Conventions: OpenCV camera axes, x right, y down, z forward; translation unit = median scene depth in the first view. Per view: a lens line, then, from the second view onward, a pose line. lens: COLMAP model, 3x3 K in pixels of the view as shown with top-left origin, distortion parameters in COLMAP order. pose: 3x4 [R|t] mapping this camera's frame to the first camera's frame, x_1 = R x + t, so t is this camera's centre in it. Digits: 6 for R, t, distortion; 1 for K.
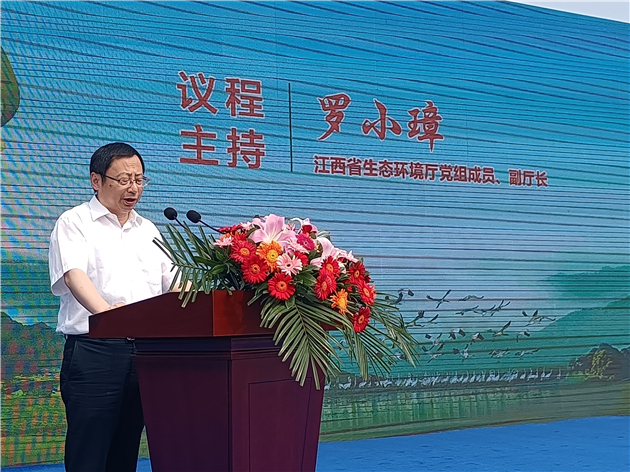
lens RADIAL K [[1107.8, 0, 315.0], [0, 1107.8, 236.0], [0, 0, 1]] dist [0.360622, -2.422636]
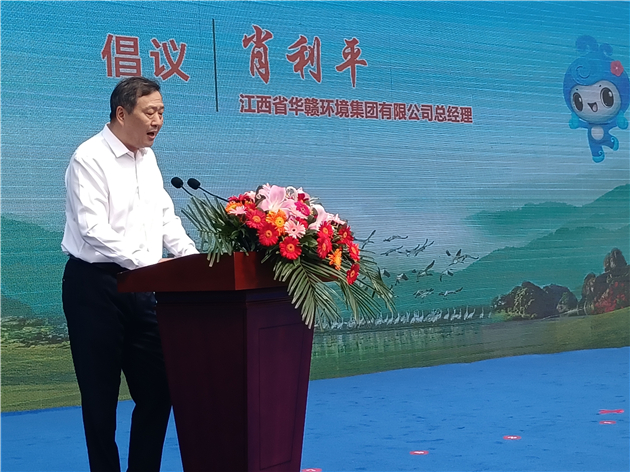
lens RADIAL K [[1277.9, 0, 315.0], [0, 1277.9, 236.0], [0, 0, 1]] dist [-0.037615, -0.155313]
pose [[0.995474, -0.010836, 0.094410, -0.123444], [0.005165, 0.998179, 0.060107, -0.047097], [-0.094890, -0.059347, 0.993717, -0.353599]]
